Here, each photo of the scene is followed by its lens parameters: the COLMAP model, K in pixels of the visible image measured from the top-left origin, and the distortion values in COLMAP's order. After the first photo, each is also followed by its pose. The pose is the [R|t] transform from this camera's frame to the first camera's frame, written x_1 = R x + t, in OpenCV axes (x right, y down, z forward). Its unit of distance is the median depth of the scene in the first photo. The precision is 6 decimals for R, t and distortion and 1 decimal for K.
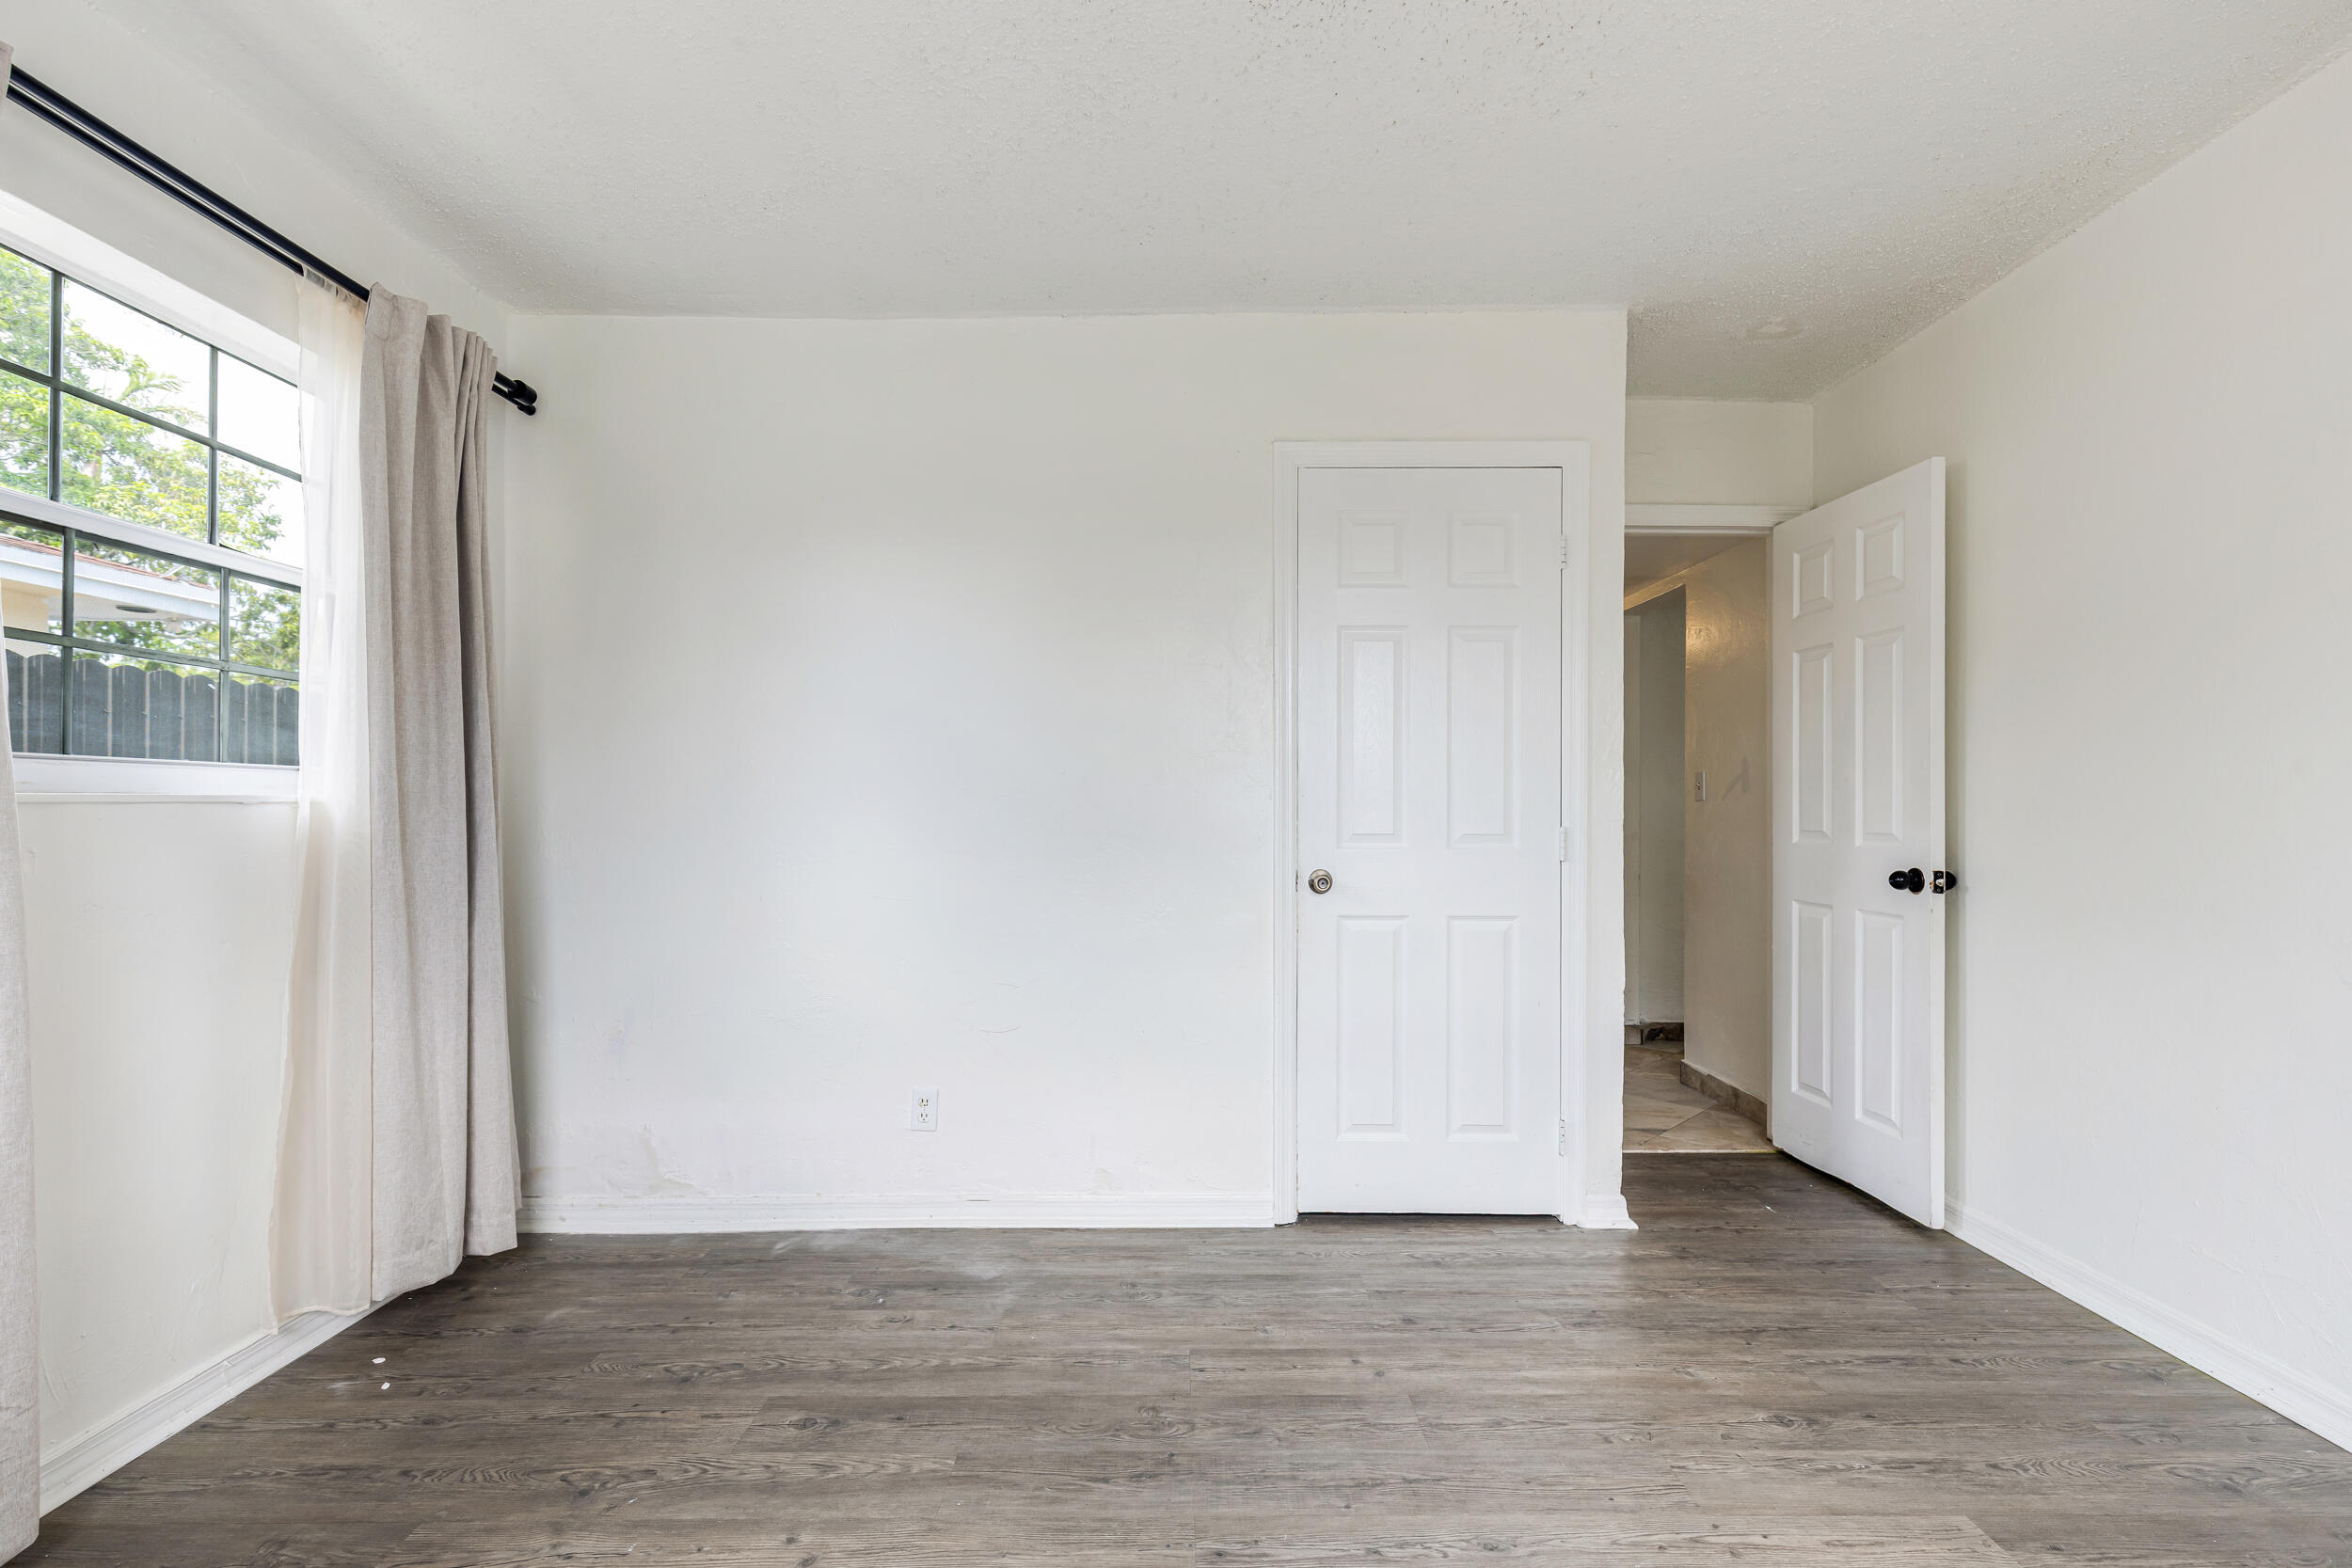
lens RADIAL K [[1071.2, 0, 1188.6], [0, 1071.2, 796.8], [0, 0, 1]] dist [0.003557, 0.001238]
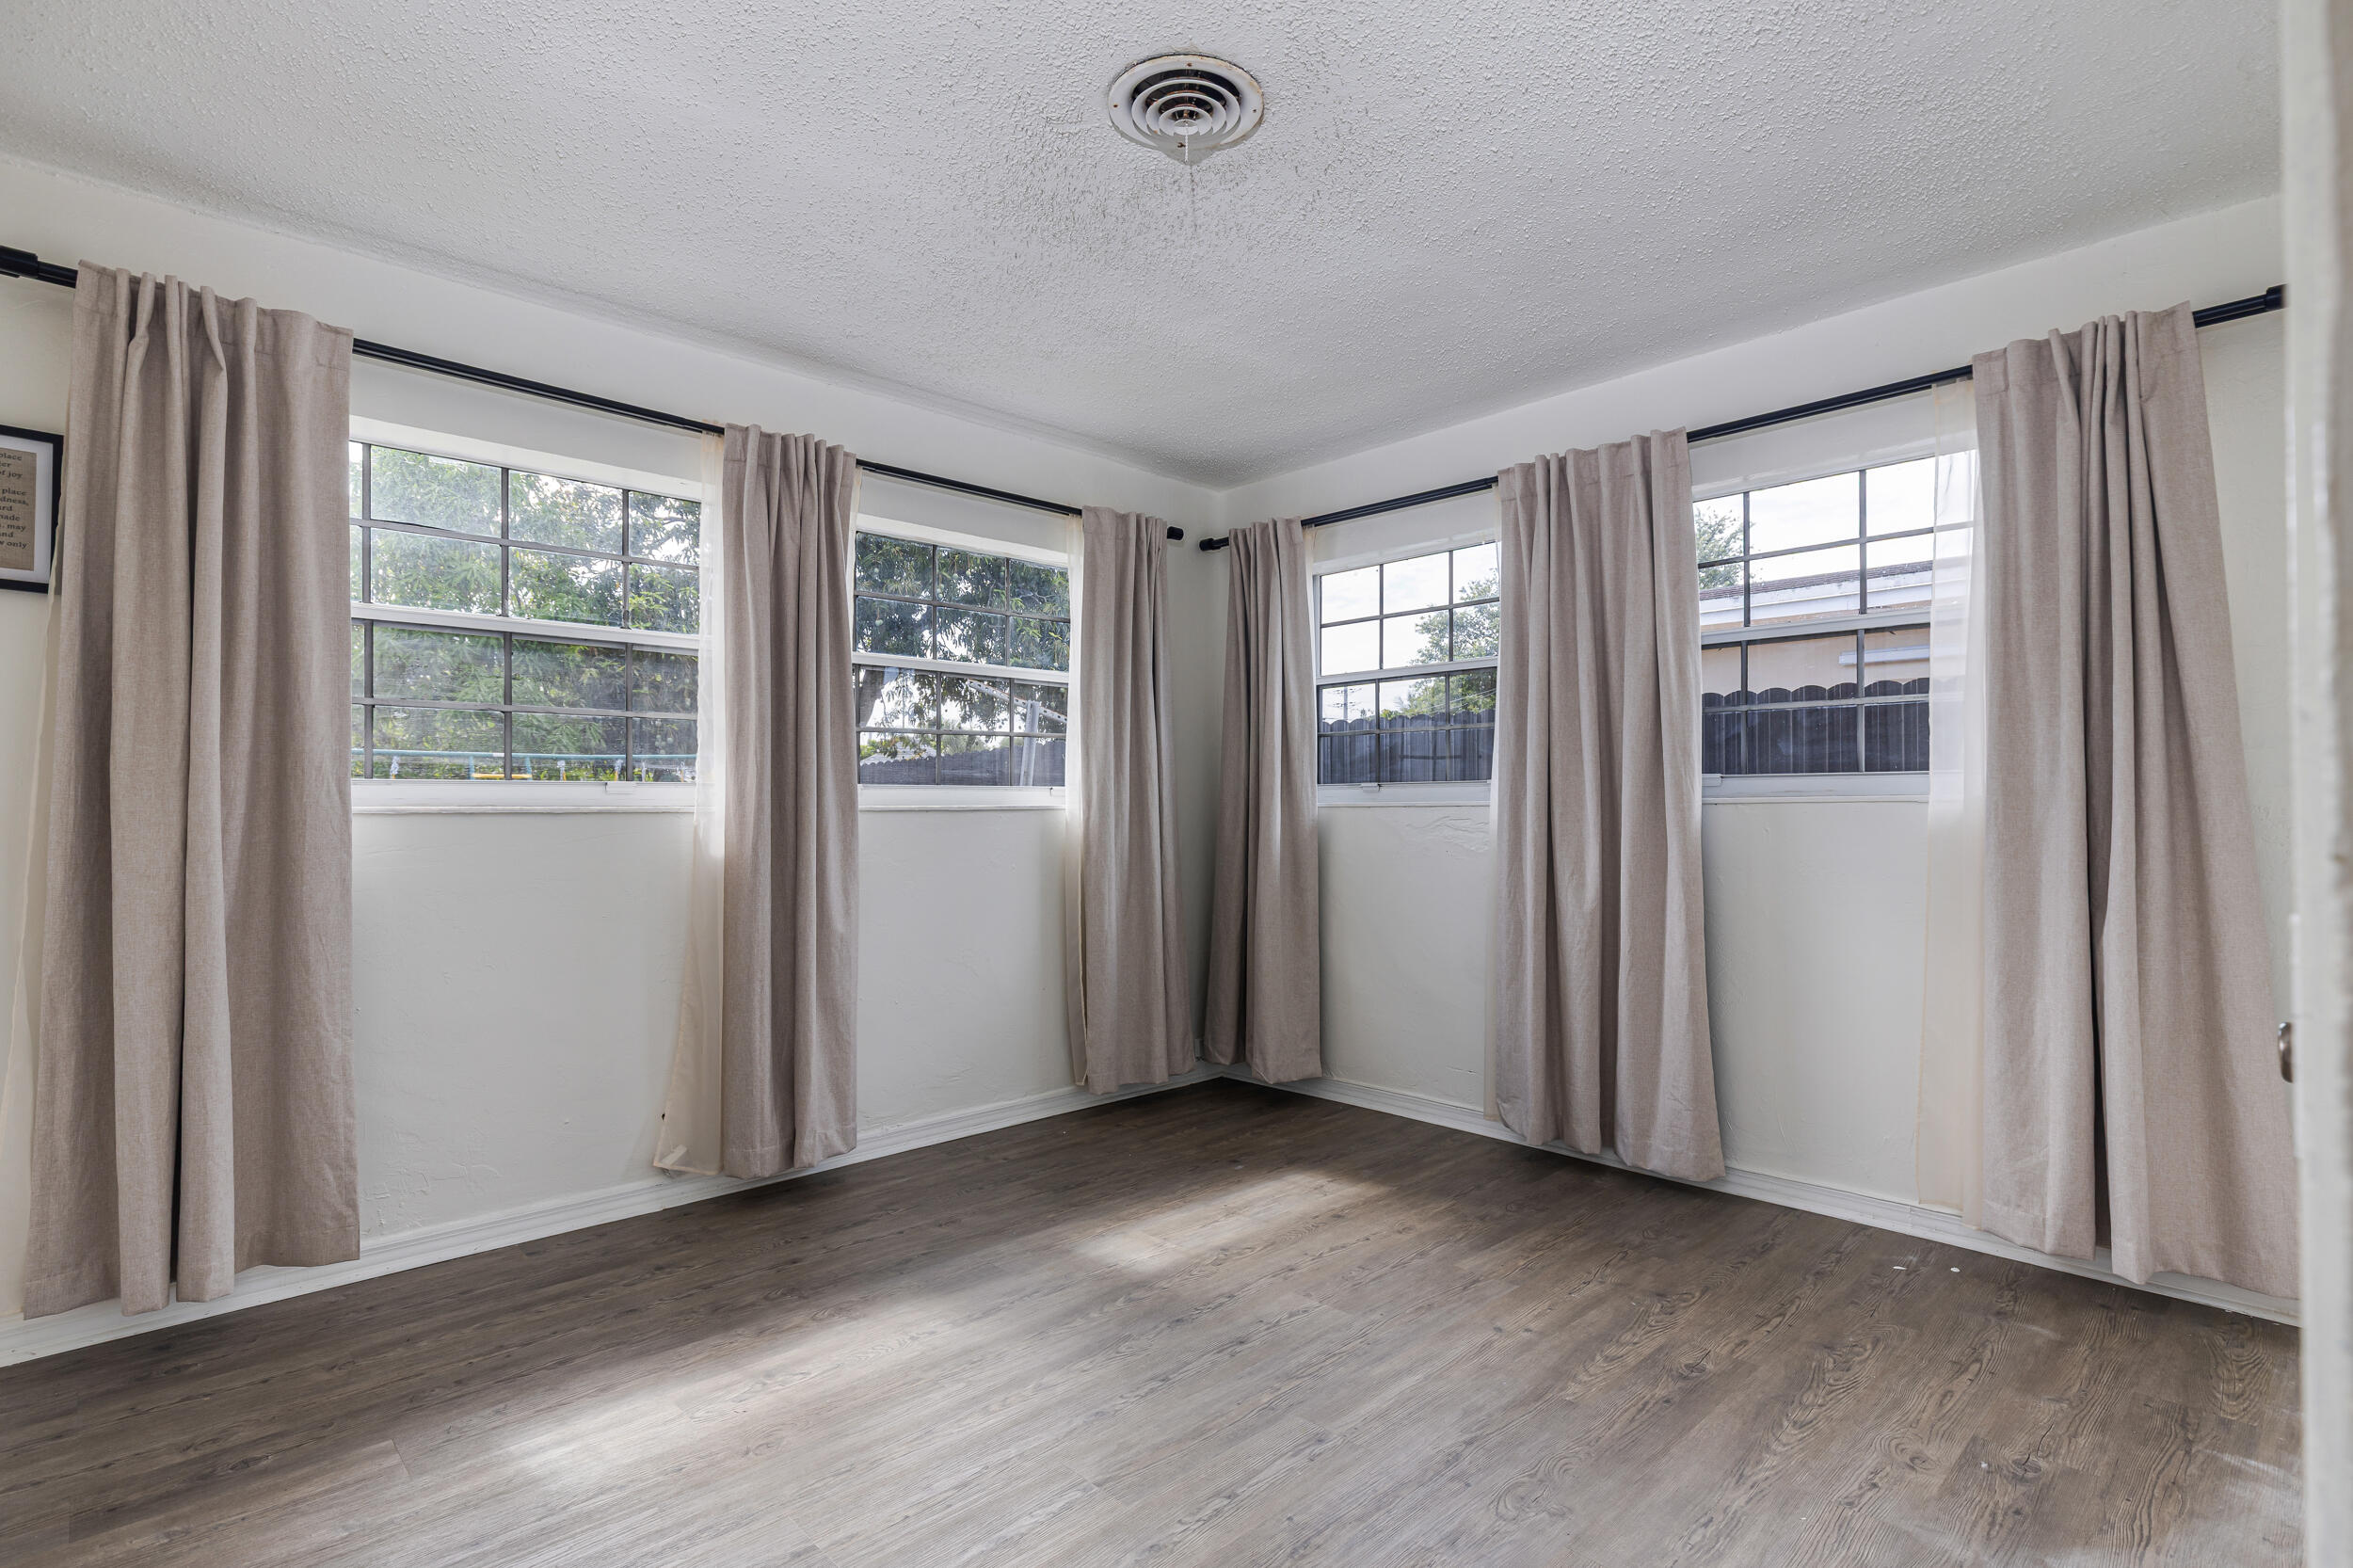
lens RADIAL K [[1126.2, 0, 1180.2], [0, 1126.2, 790.4], [0, 0, 1]] dist [-0.017868, 0.000635]
pose [[-0.714602, -0.007979, -0.699486, 0.769423], [0.006830, 0.999808, -0.018382, 0.011485], [0.699498, -0.017914, -0.714410, 1.368982]]
